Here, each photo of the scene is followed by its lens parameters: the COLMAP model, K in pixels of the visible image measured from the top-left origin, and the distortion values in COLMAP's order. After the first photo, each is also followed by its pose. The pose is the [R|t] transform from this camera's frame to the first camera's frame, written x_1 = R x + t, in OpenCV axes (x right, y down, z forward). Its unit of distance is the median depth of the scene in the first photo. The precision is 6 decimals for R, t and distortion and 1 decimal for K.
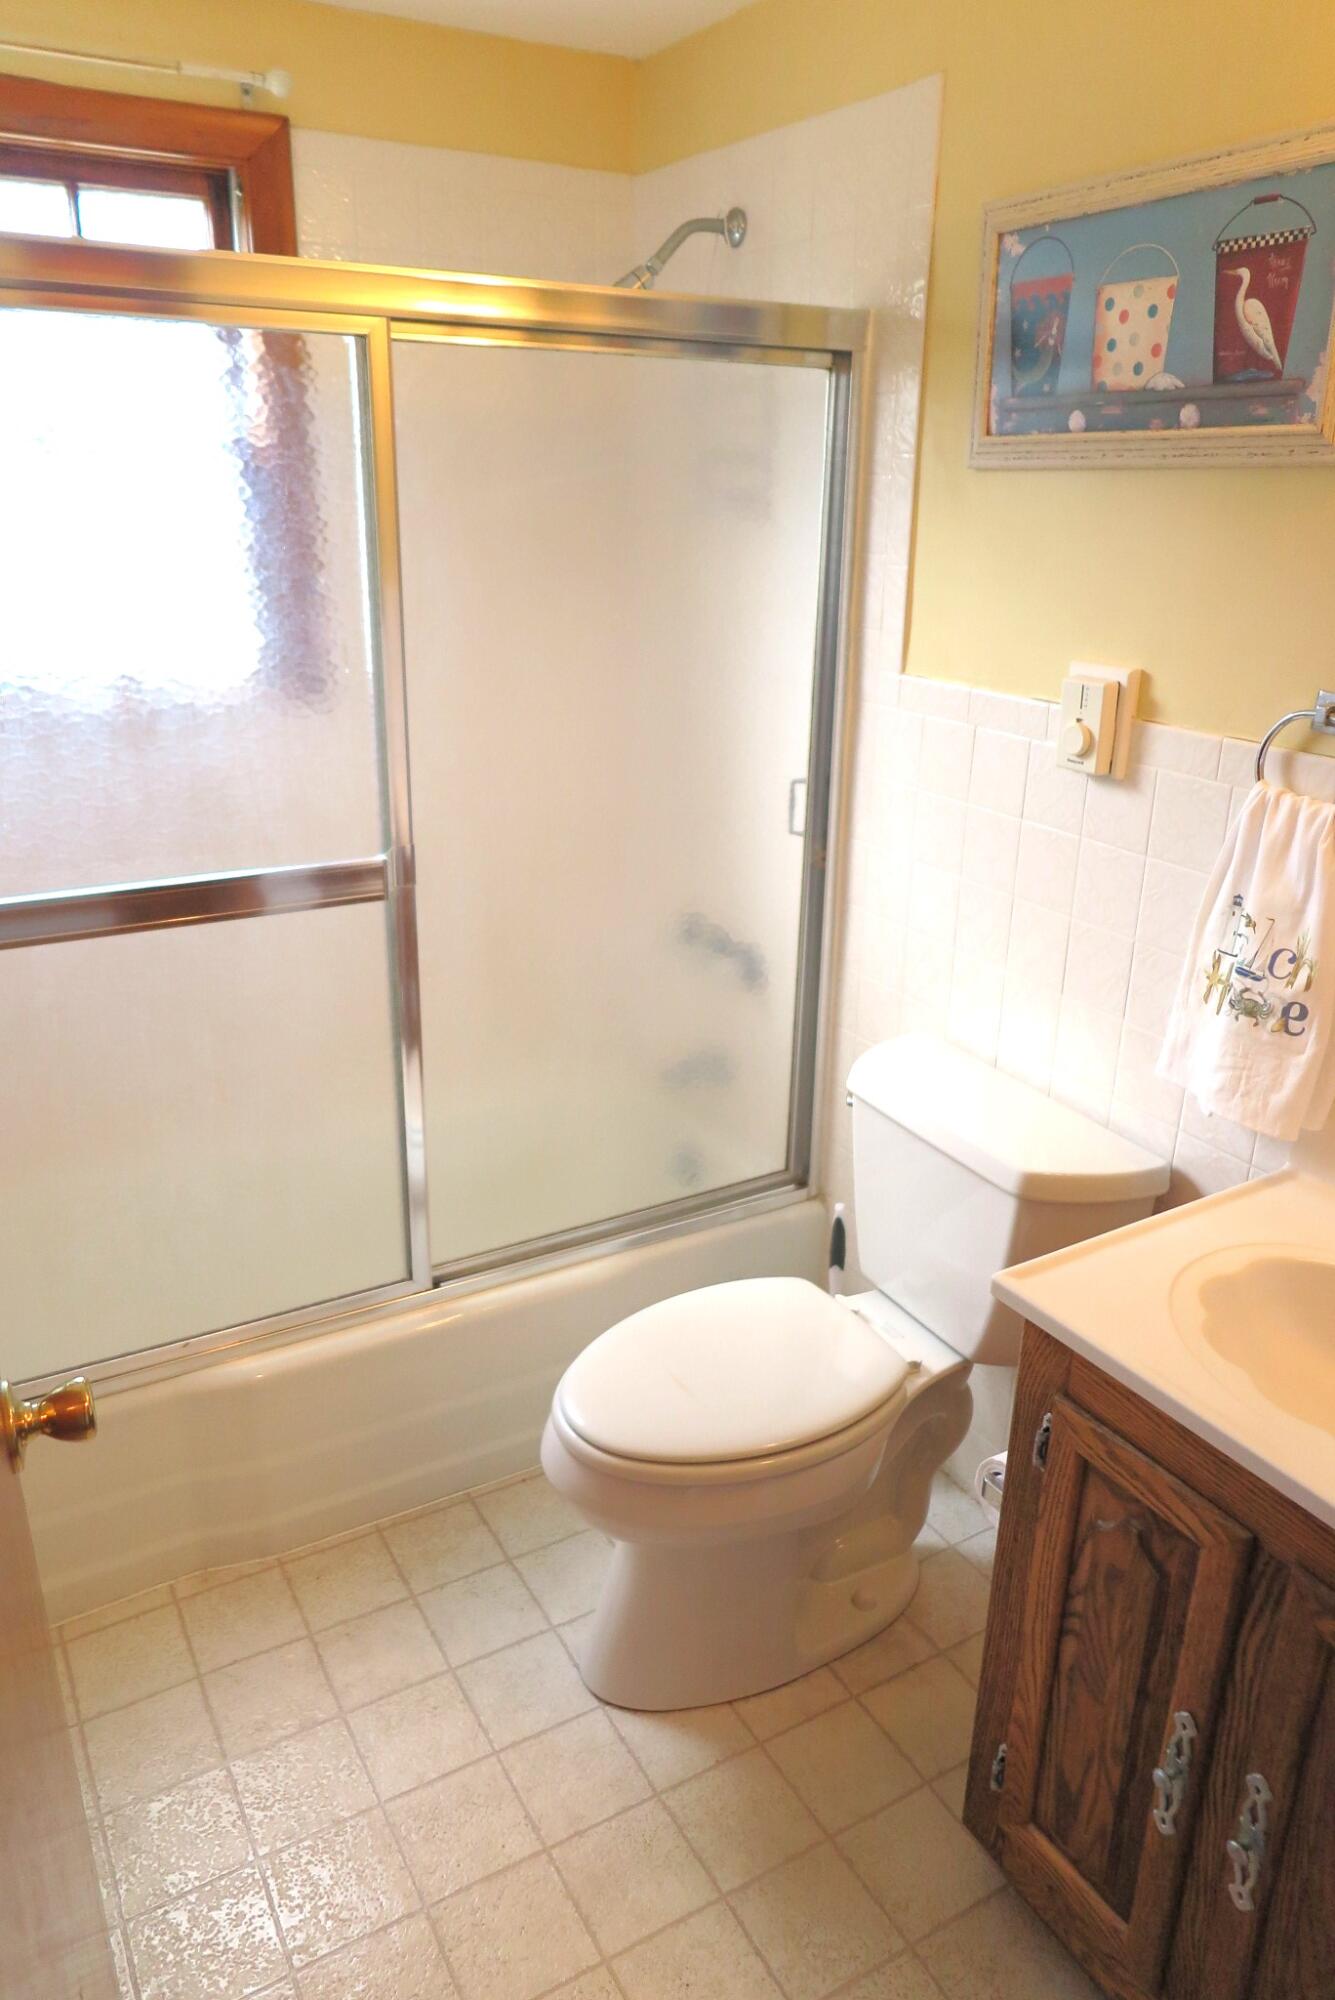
lens RADIAL K [[1372.4, 0, 667.5], [0, 1372.4, 1000.0], [0, 0, 1]] dist [-0.003431, -0.001922]
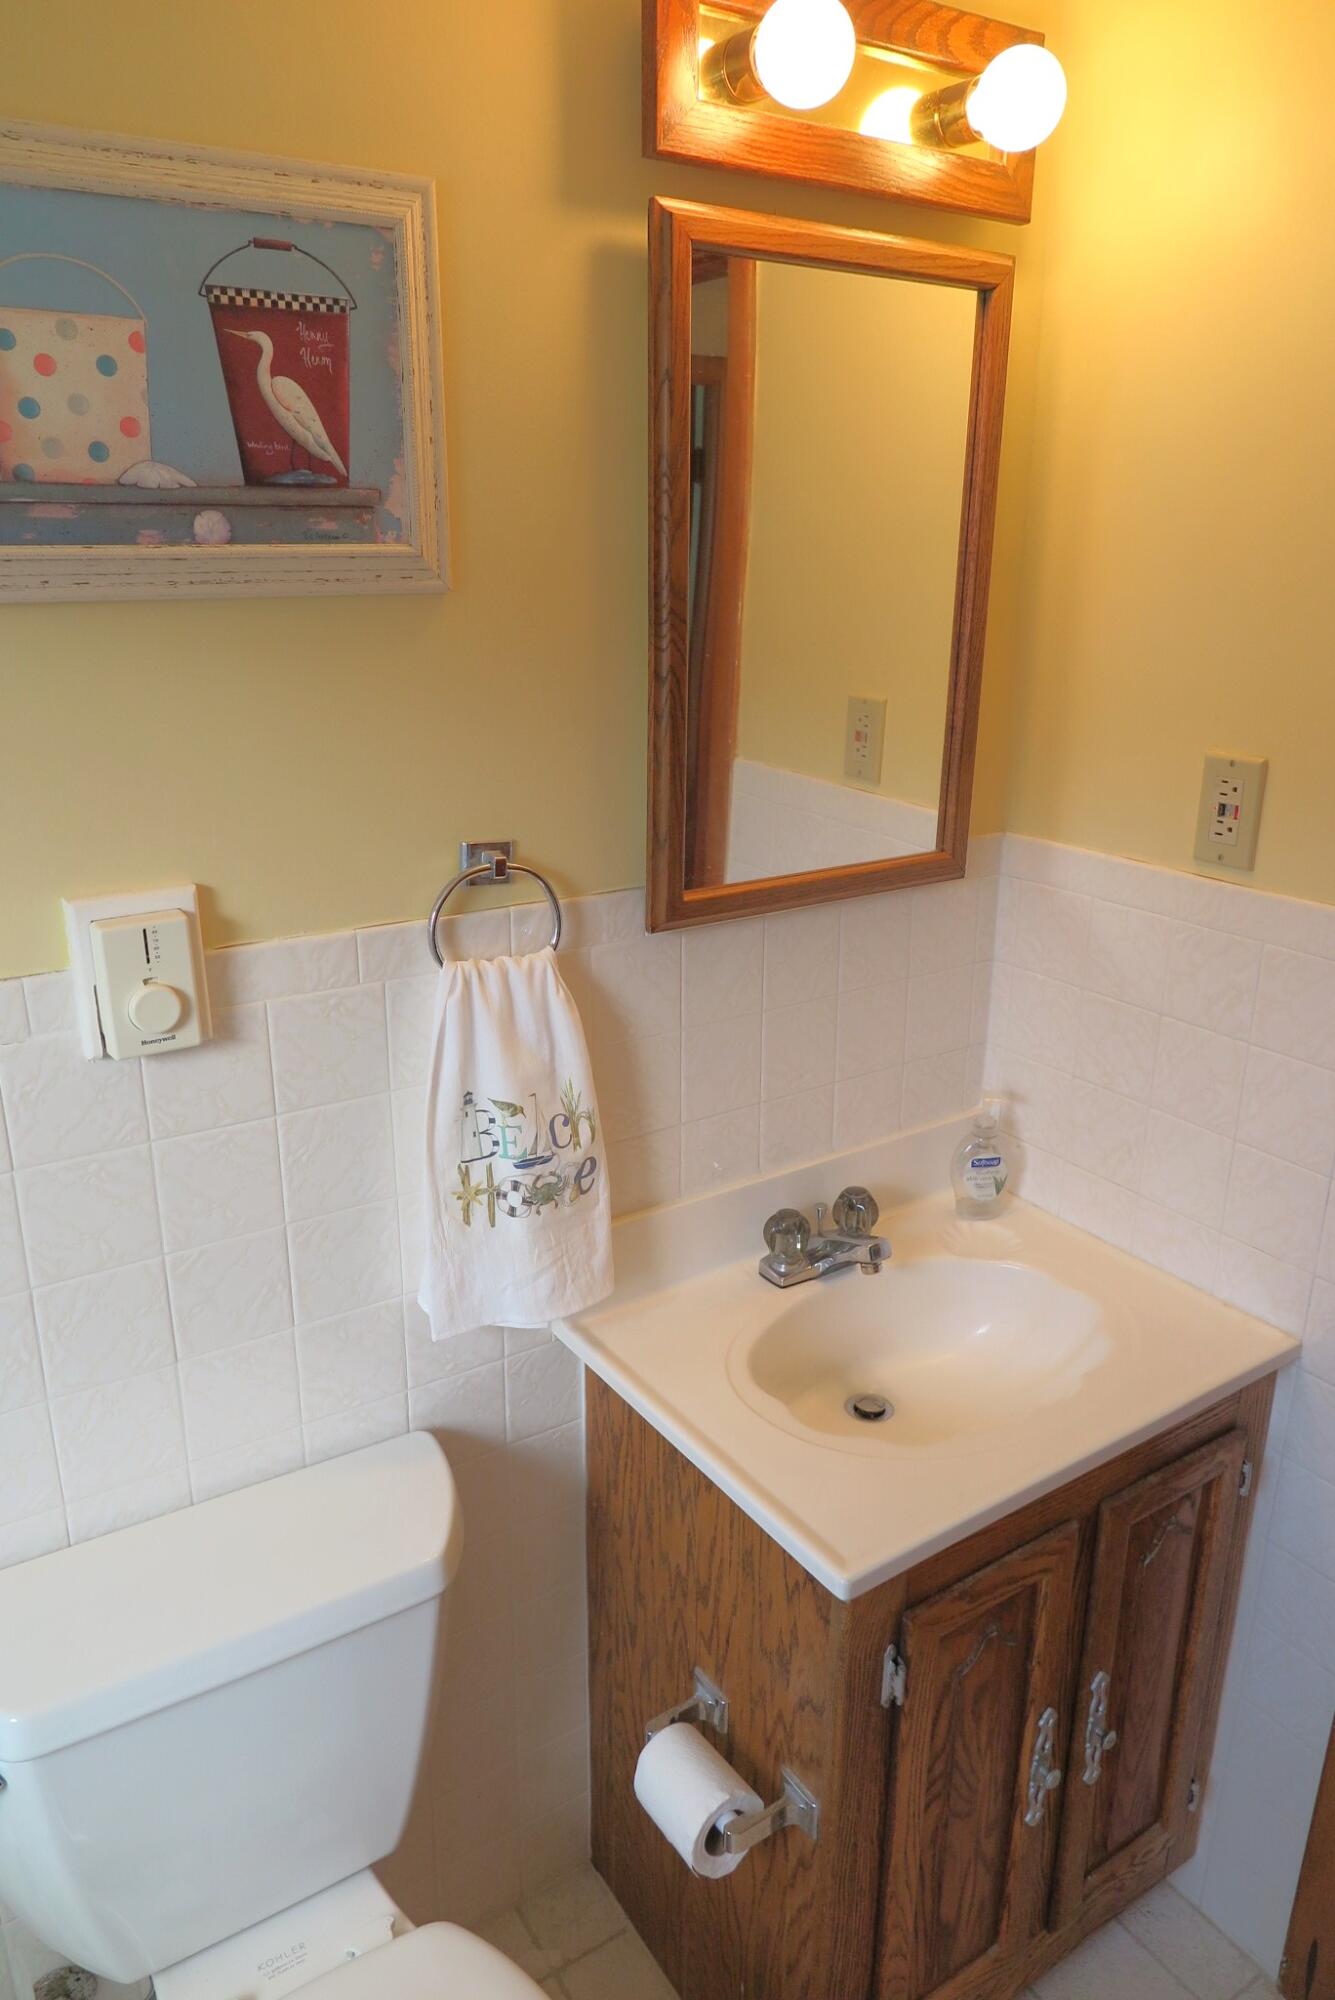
lens RADIAL K [[1372.4, 0, 667.5], [0, 1372.4, 1000.0], [0, 0, 1]] dist [-0.003431, -0.001922]
pose [[-0.060036, -0.318509, 0.946017, -0.381093], [0.352994, 0.879714, 0.318588, -0.363861], [-0.933697, 0.353065, 0.059618, 0.847589]]
